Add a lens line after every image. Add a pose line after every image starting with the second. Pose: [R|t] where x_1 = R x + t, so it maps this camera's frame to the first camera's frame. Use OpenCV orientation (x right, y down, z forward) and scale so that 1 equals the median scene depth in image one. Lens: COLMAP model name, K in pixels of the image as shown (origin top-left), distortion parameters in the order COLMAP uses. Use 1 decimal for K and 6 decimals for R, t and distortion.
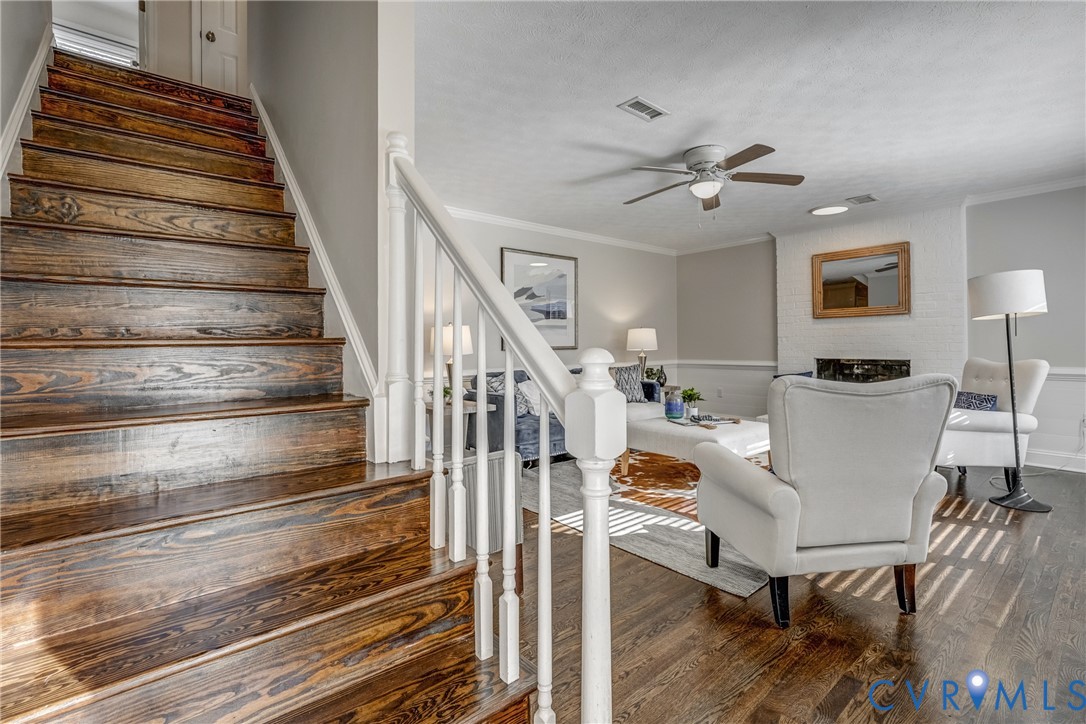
lens RADIAL K [[482.8, 0, 542.4], [0, 482.8, 357.4], [0, 0, 1]] dist [0.003143, 0.004293]
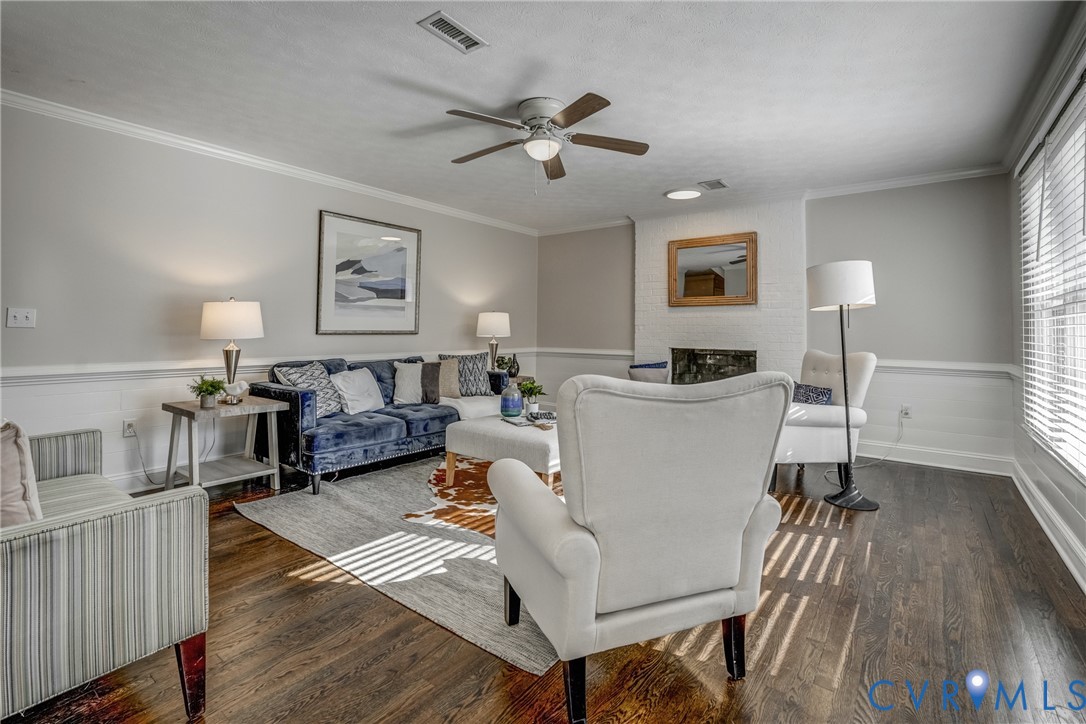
lens RADIAL K [[482.8, 0, 526.5], [0, 482.8, 337.2], [0, 0, 1]] dist [0.003143, 0.004293]
pose [[0.981378, 0.015268, 0.191477, 0.150157], [-0.012932, 0.999826, -0.013442, -0.003967], [-0.191649, 0.010715, 0.981405, 0.166858]]
